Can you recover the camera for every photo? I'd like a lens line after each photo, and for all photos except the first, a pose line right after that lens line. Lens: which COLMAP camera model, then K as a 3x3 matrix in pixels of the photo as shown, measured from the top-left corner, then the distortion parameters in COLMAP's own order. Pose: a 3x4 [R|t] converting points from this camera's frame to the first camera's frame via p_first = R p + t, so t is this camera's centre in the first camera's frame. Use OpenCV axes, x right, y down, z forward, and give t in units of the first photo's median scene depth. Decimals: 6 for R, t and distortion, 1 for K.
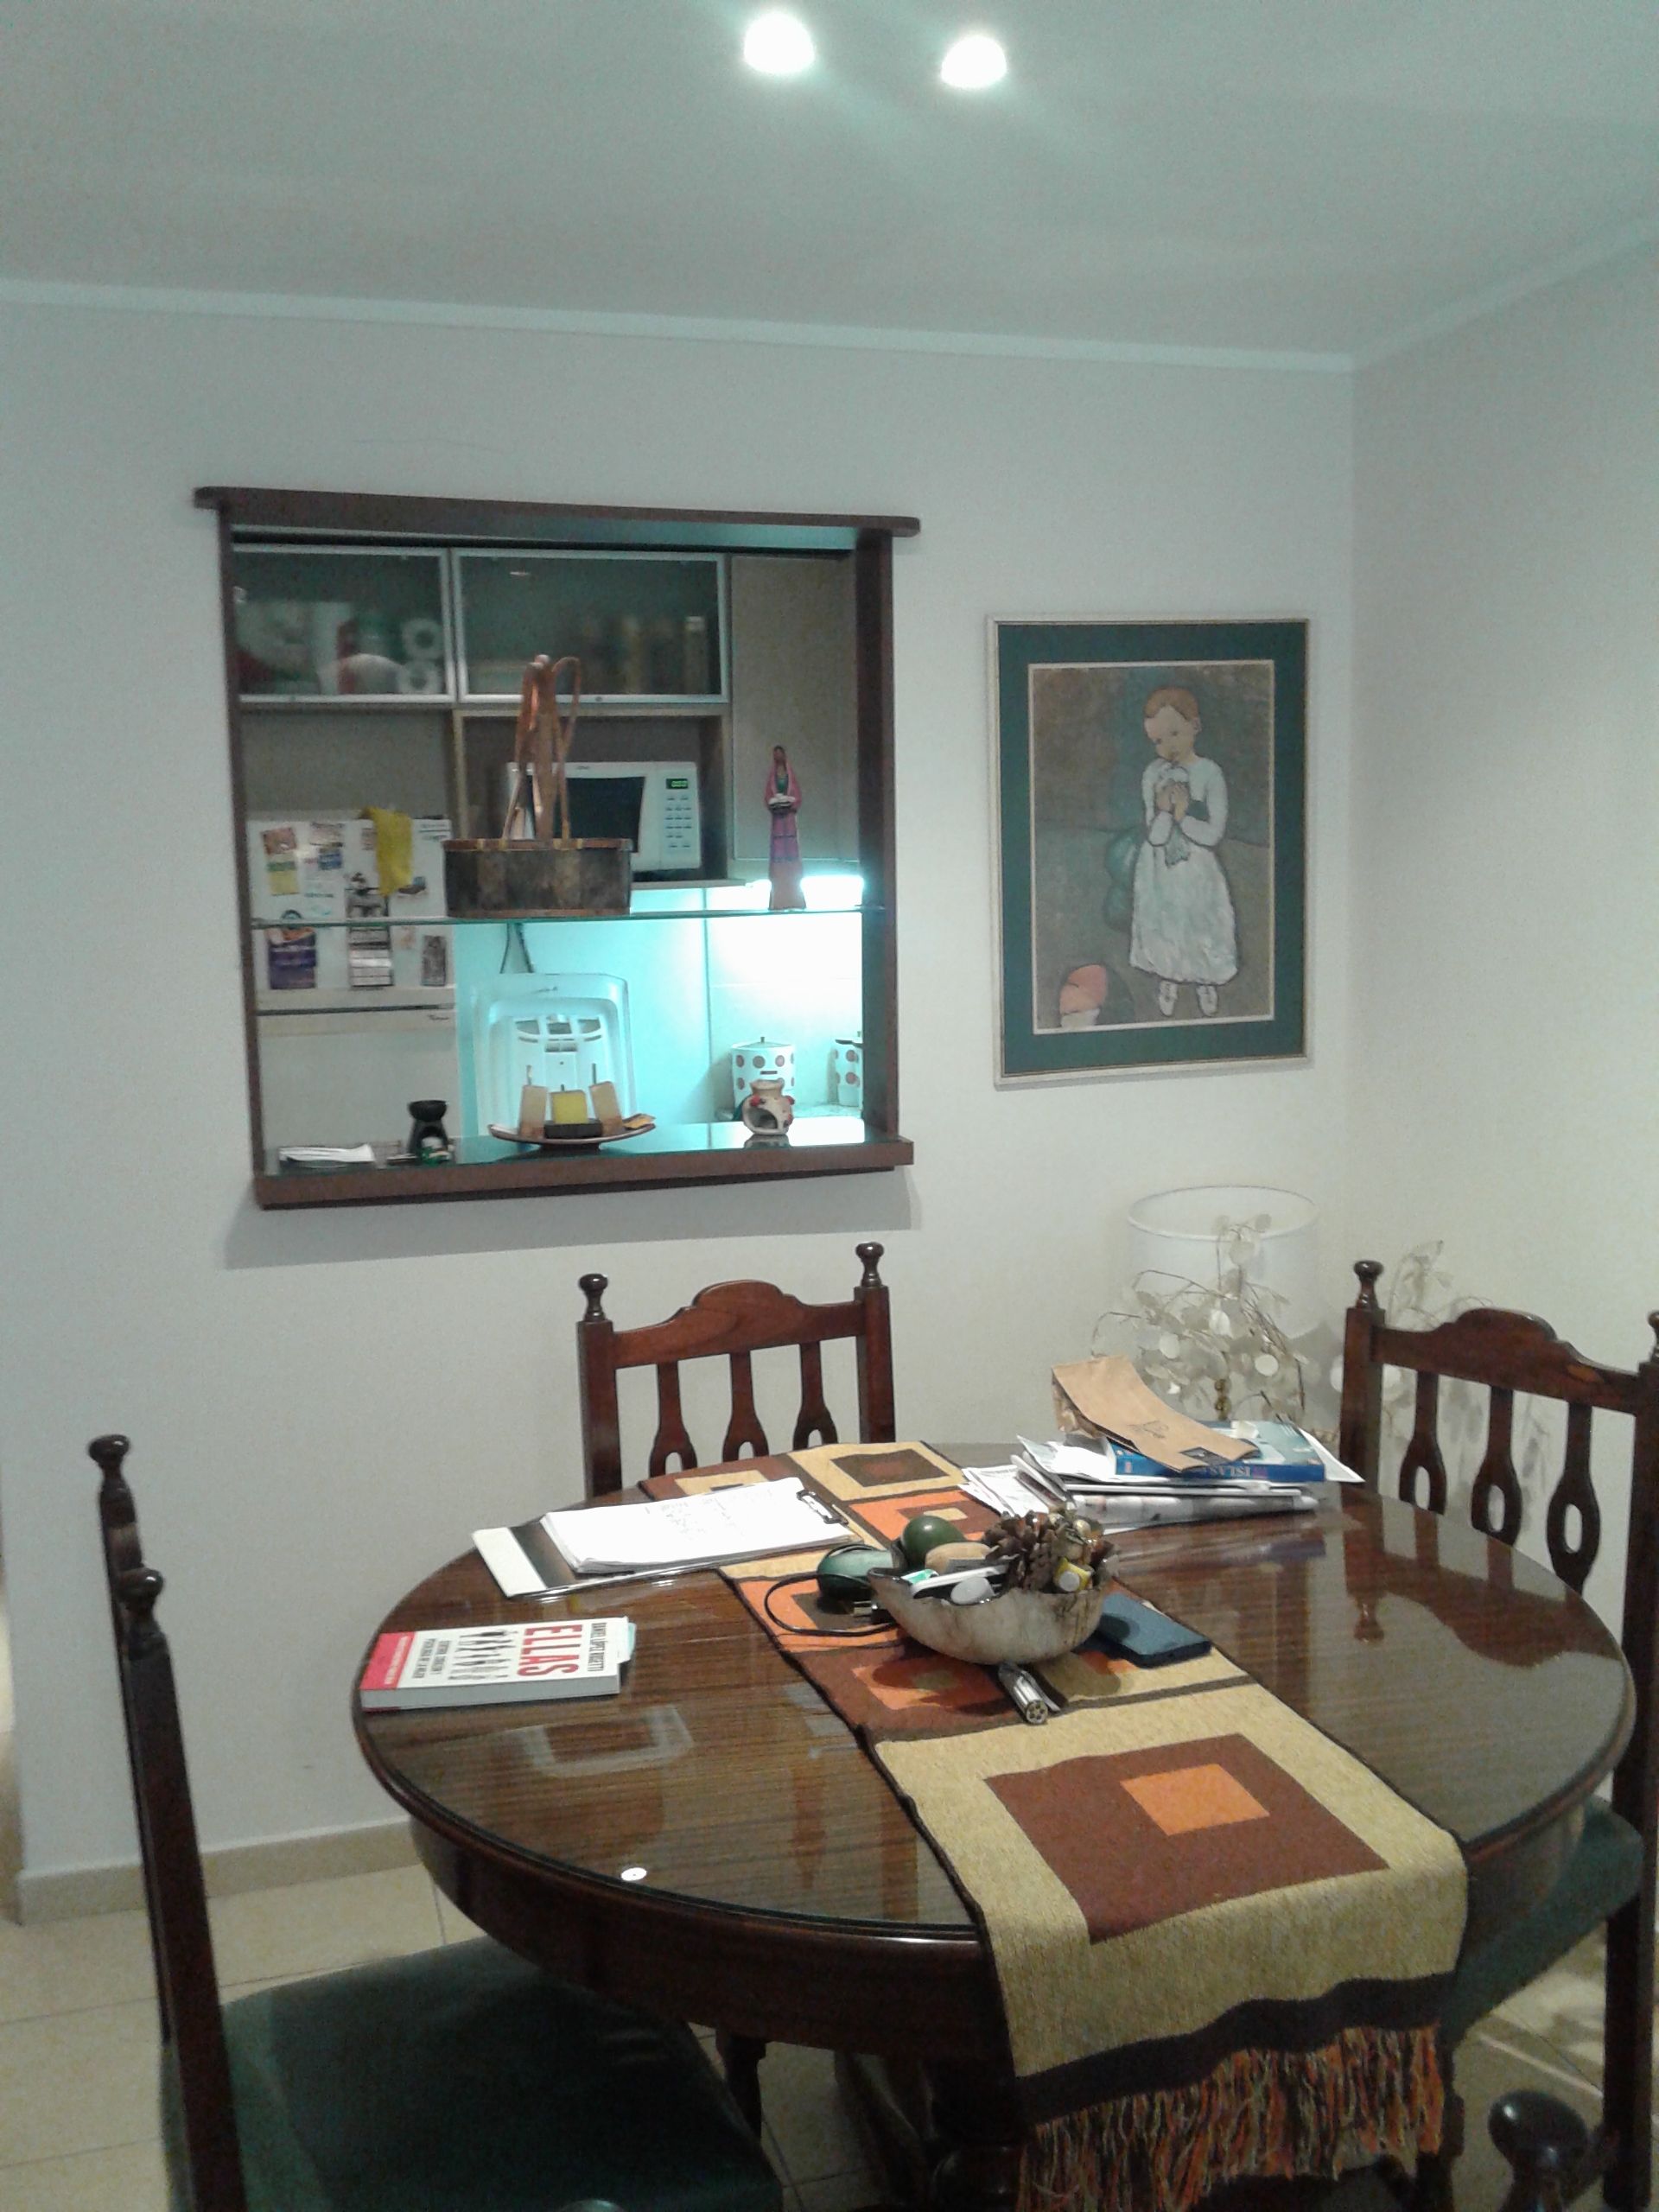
lens RADIAL K [[1996.4, 0, 832.7], [0, 1996.4, 1073.9], [0, 0, 1]] dist [0.068432, -0.002560]
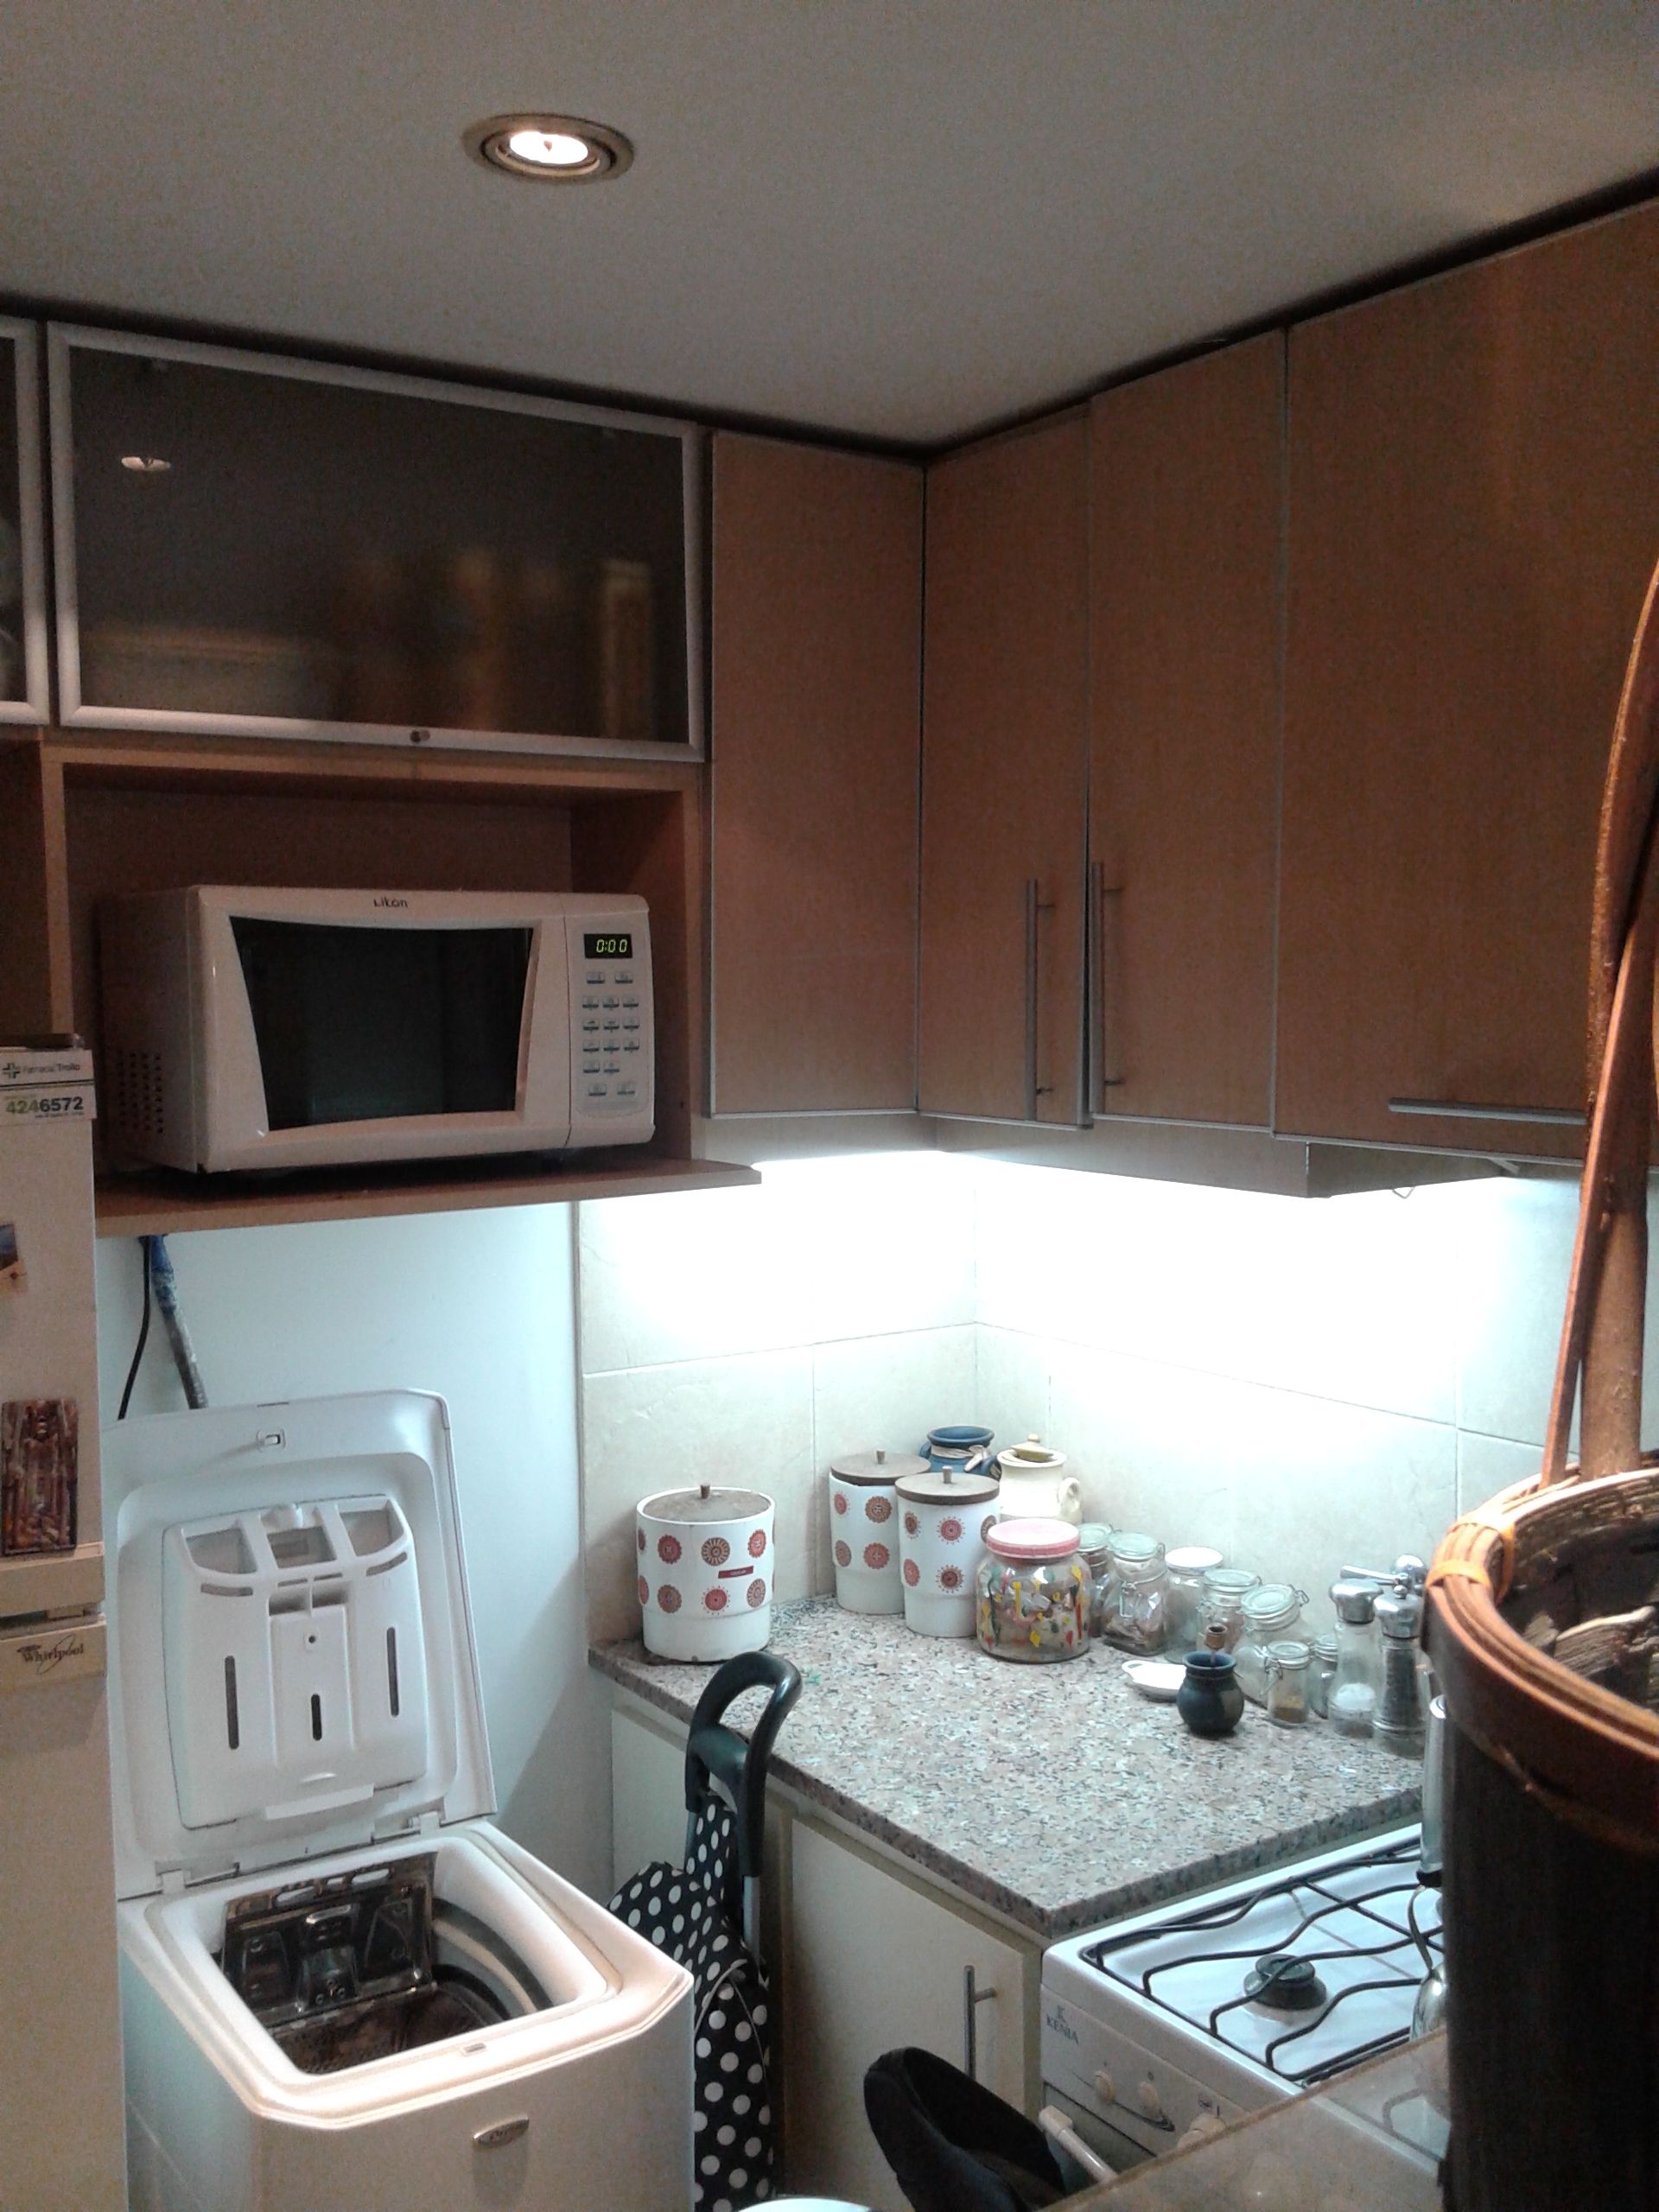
lens RADIAL K [[1996.4, 0, 832.7], [0, 1996.4, 1073.9], [0, 0, 1]] dist [0.068432, -0.002560]
pose [[0.947335, -0.006808, 0.320173, -0.165453], [0.028409, 0.997619, -0.062844, -0.089453], [-0.318983, 0.068630, 0.945272, 0.583112]]
